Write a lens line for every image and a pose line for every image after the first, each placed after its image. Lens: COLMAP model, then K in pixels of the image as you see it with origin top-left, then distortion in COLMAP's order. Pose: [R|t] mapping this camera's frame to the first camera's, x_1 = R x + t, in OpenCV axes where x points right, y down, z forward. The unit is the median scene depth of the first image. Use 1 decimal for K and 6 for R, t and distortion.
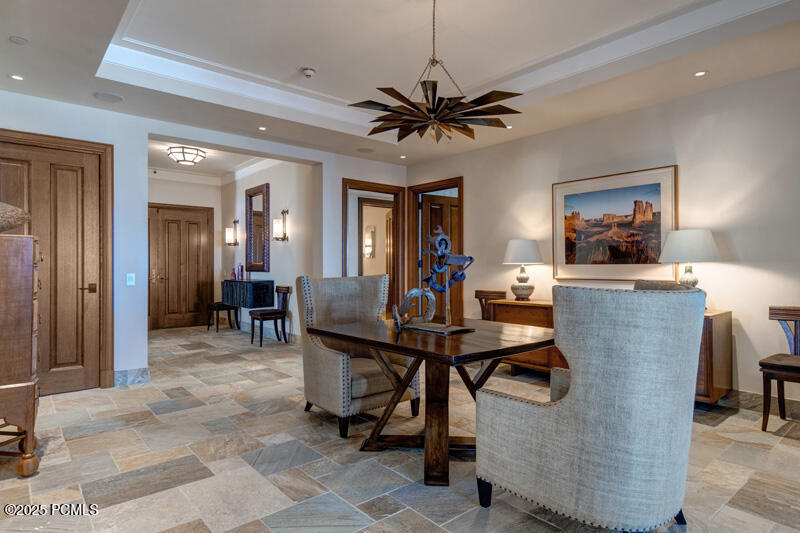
lens RADIAL K [[451.9, 0, 396.5], [0, 451.9, 264.2], [0, 0, 1]] dist [0.007540, 0.001317]
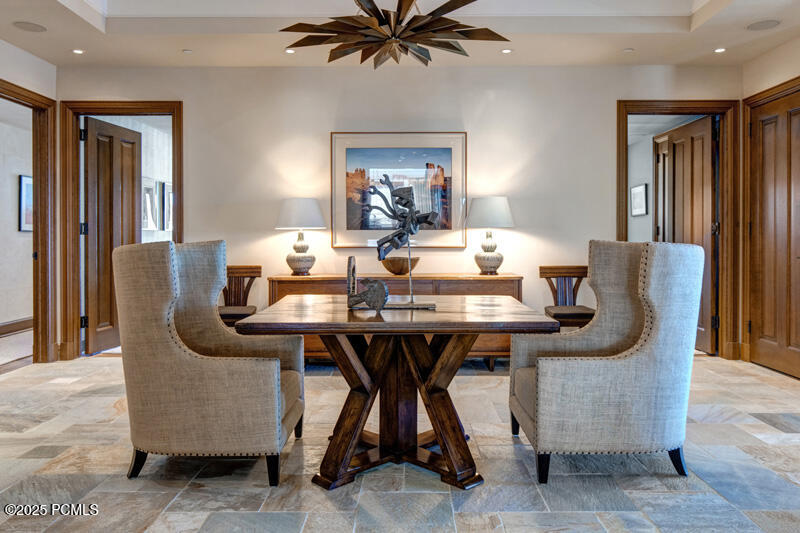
lens RADIAL K [[626.4, 0, 363.3], [0, 626.4, 242.3], [0, 0, 1]] dist [-0.002861, -0.000760]
pose [[0.656537, -0.003597, 0.754285, -0.552637], [-0.002991, 0.999968, 0.007373, 0.016726], [-0.754288, -0.007096, 0.656506, 0.236521]]
